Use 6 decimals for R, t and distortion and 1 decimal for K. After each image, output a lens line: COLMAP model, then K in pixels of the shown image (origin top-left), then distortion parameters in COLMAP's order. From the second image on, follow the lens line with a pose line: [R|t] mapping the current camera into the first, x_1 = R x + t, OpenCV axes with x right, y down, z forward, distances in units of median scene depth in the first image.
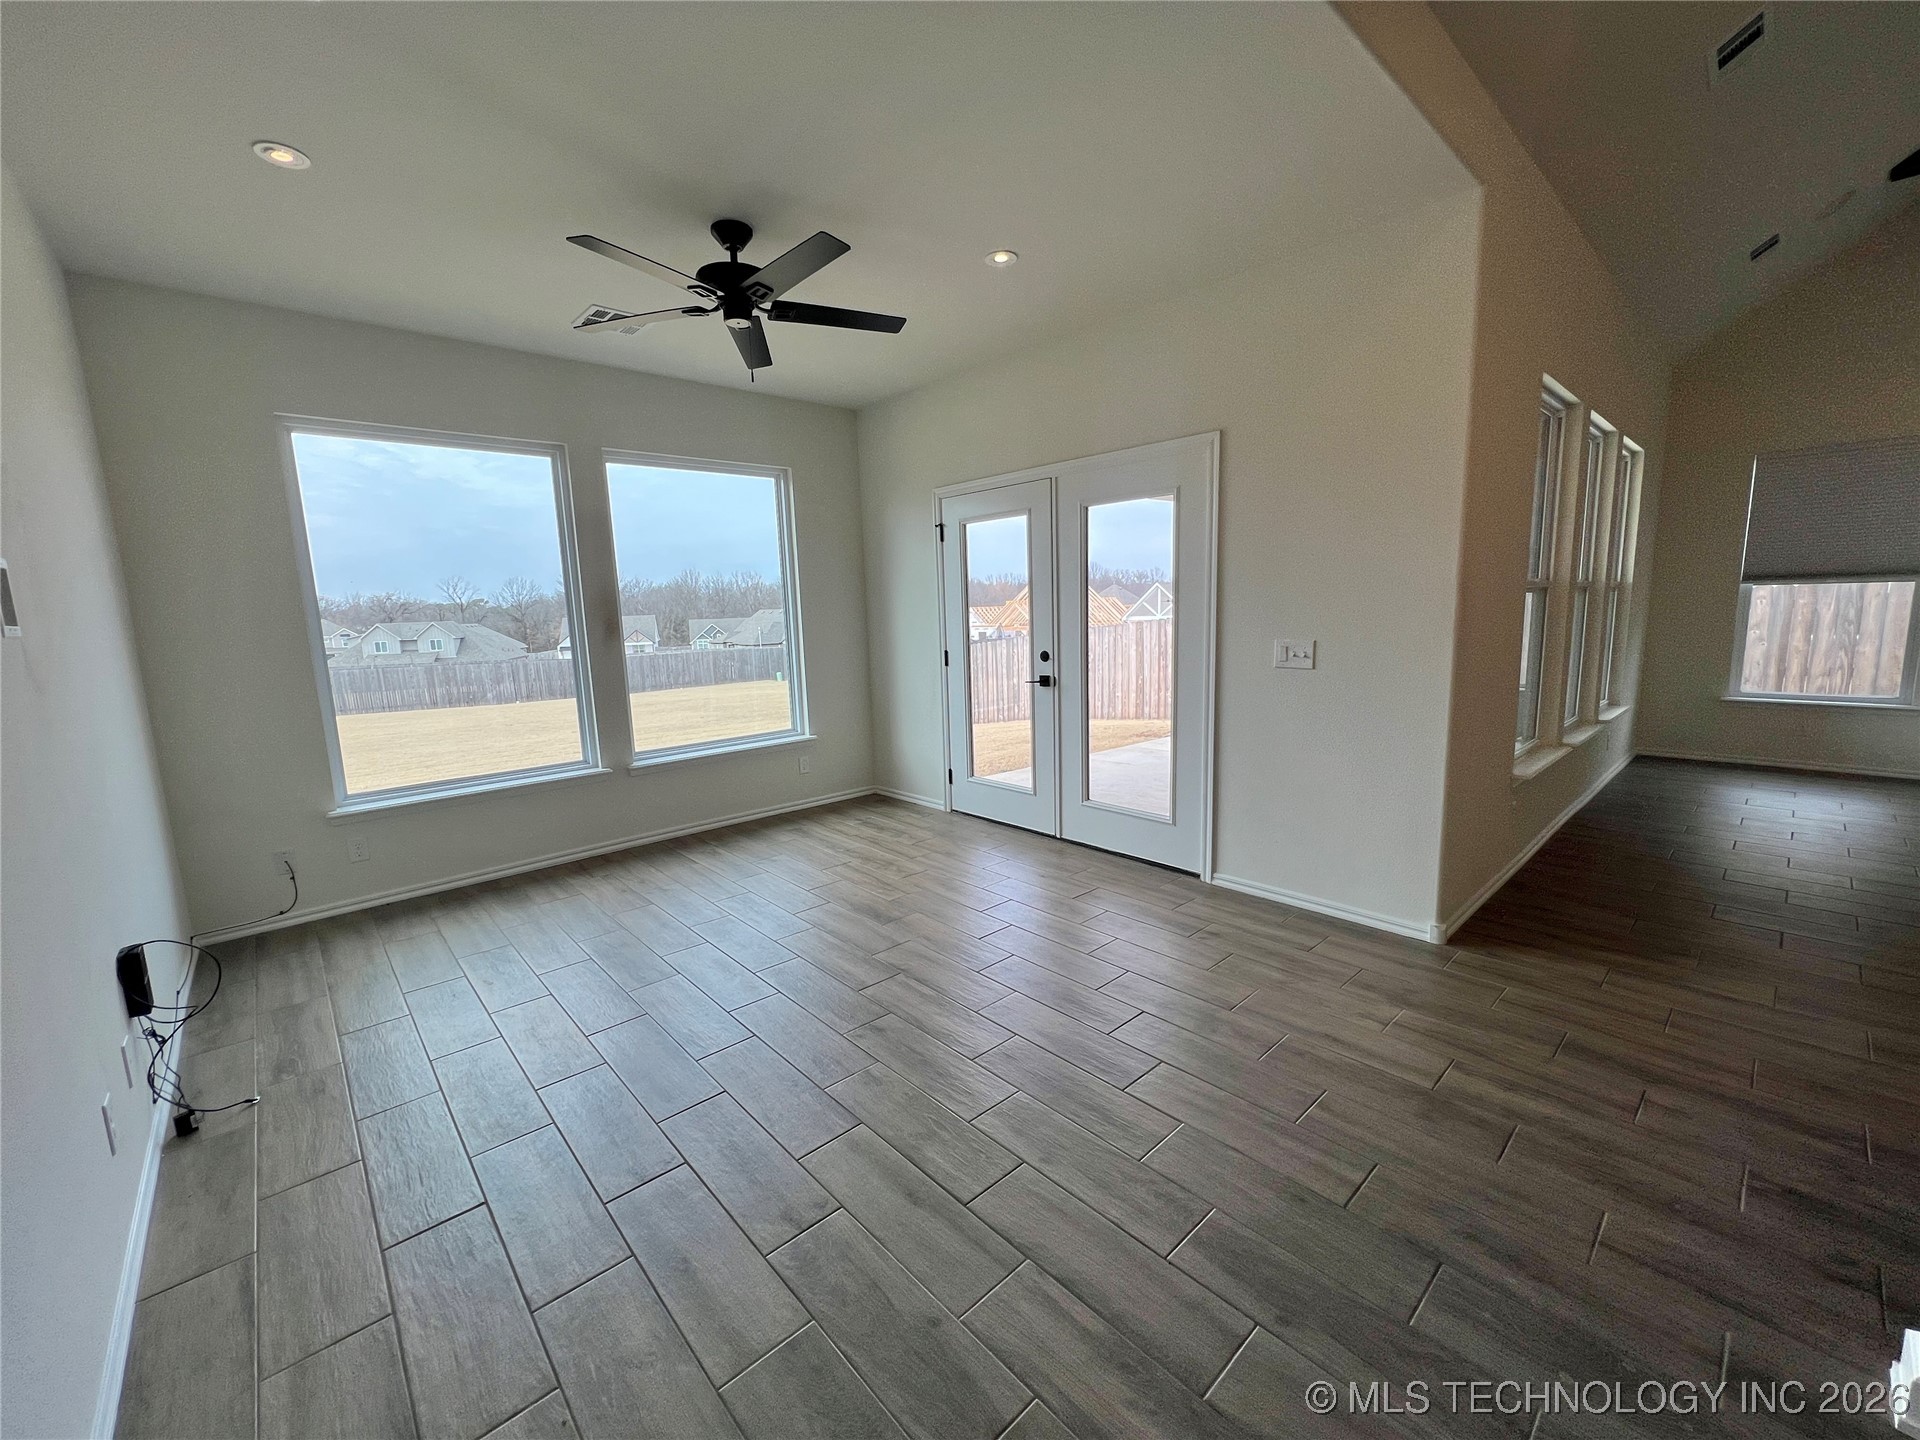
lens RADIAL K [[766.2, 0, 956.1], [0, 766.2, 723.8], [0, 0, 1]] dist [-0.001732, 0.000257]
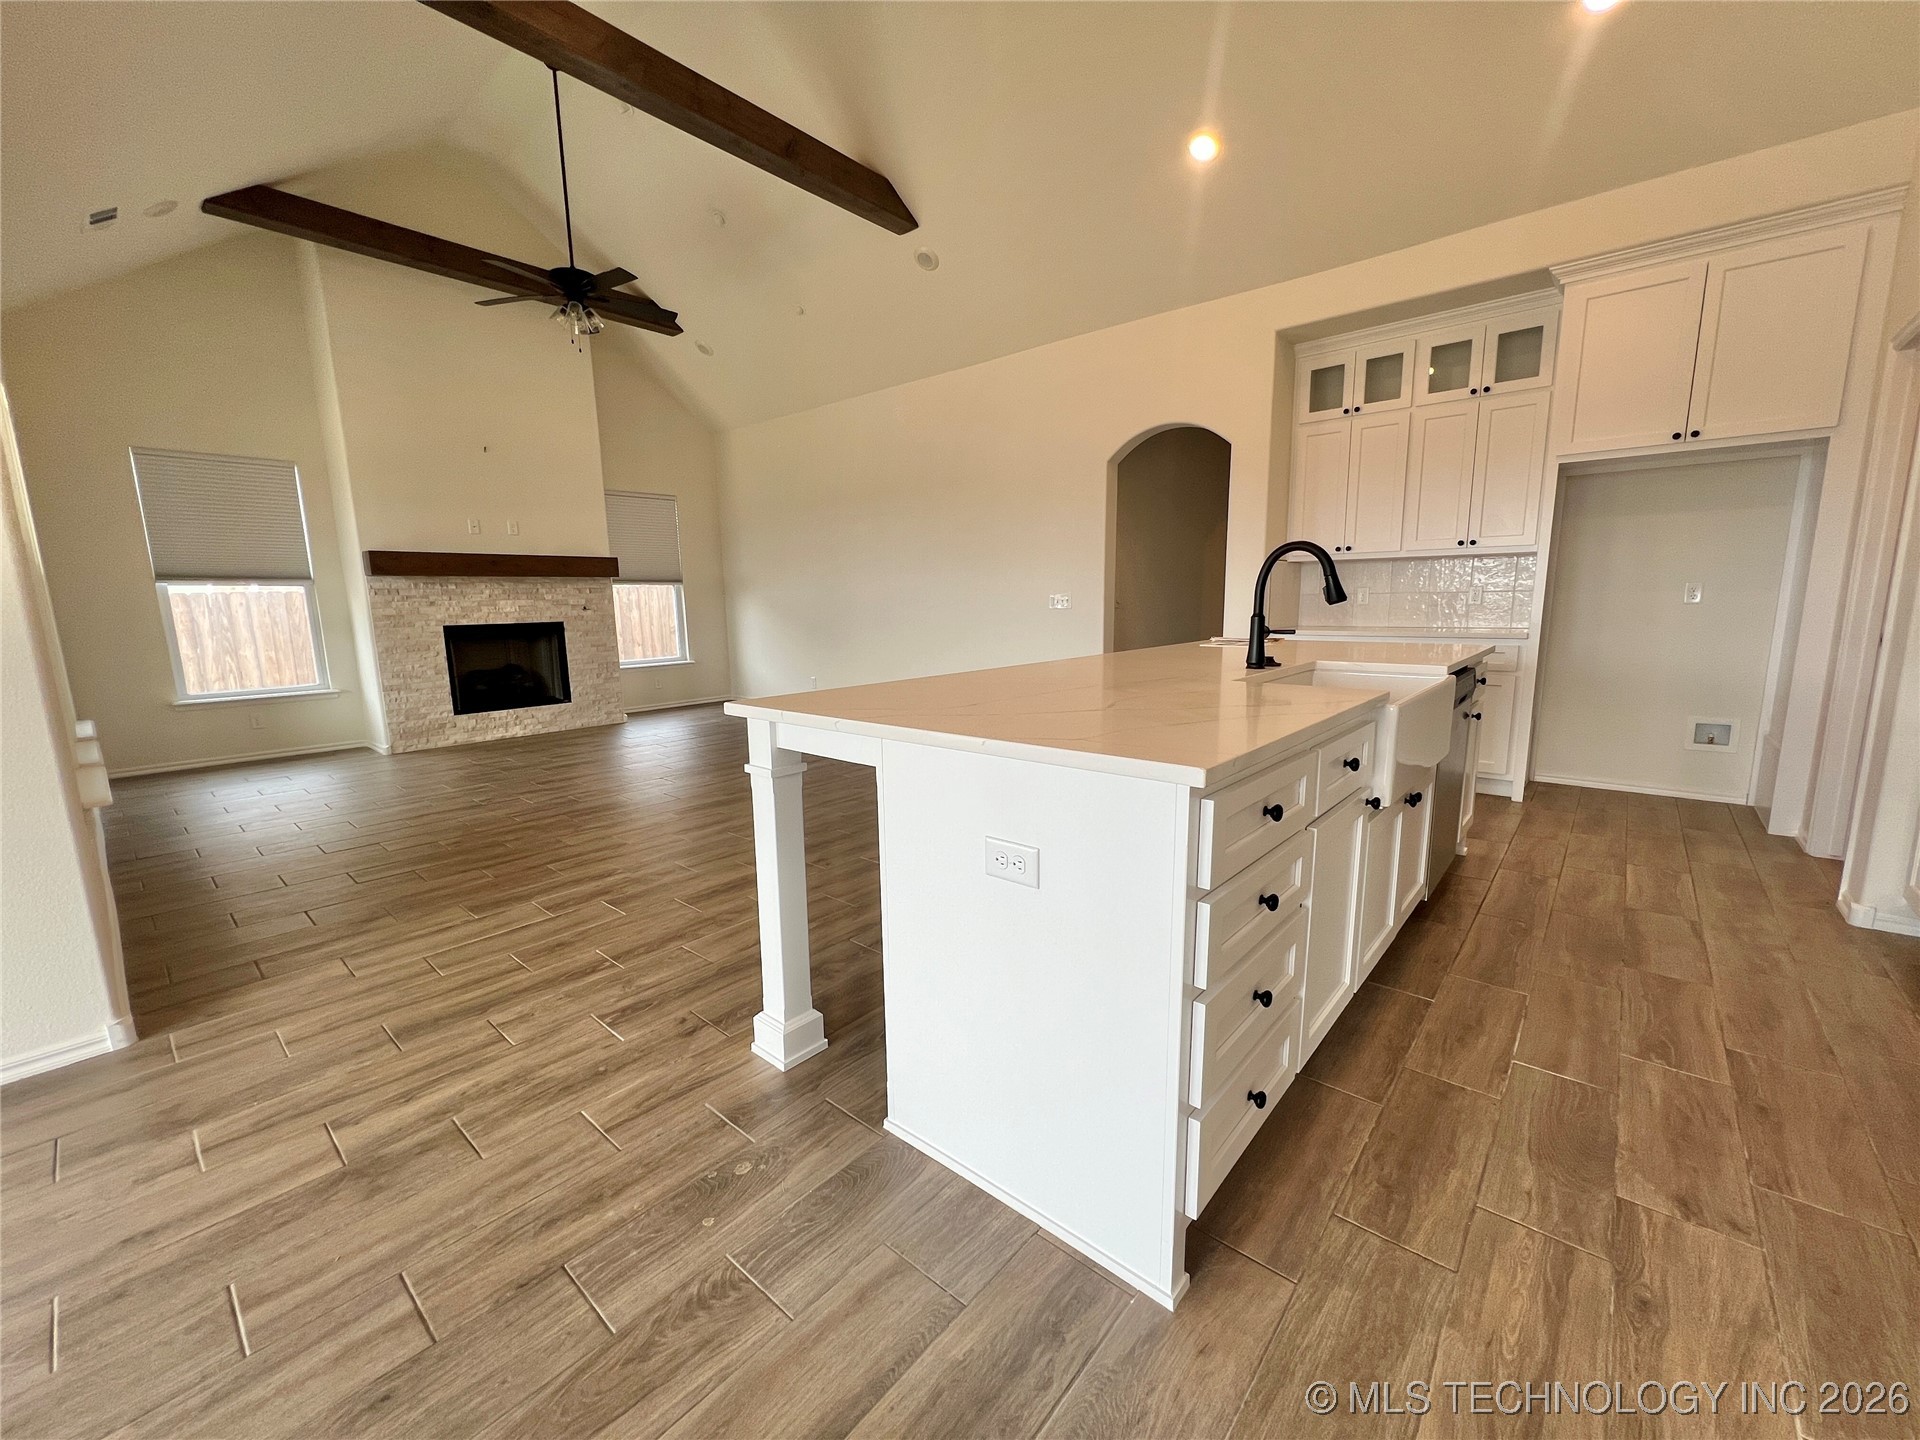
lens RADIAL K [[766.2, 0, 956.1], [0, 766.2, 723.8], [0, 0, 1]] dist [-0.001732, 0.000257]
pose [[-0.118209, -0.129126, 0.984557, -0.125142], [0.168339, 0.974551, 0.148025, 0.035669], [-0.978616, 0.183237, -0.093464, 0.351294]]
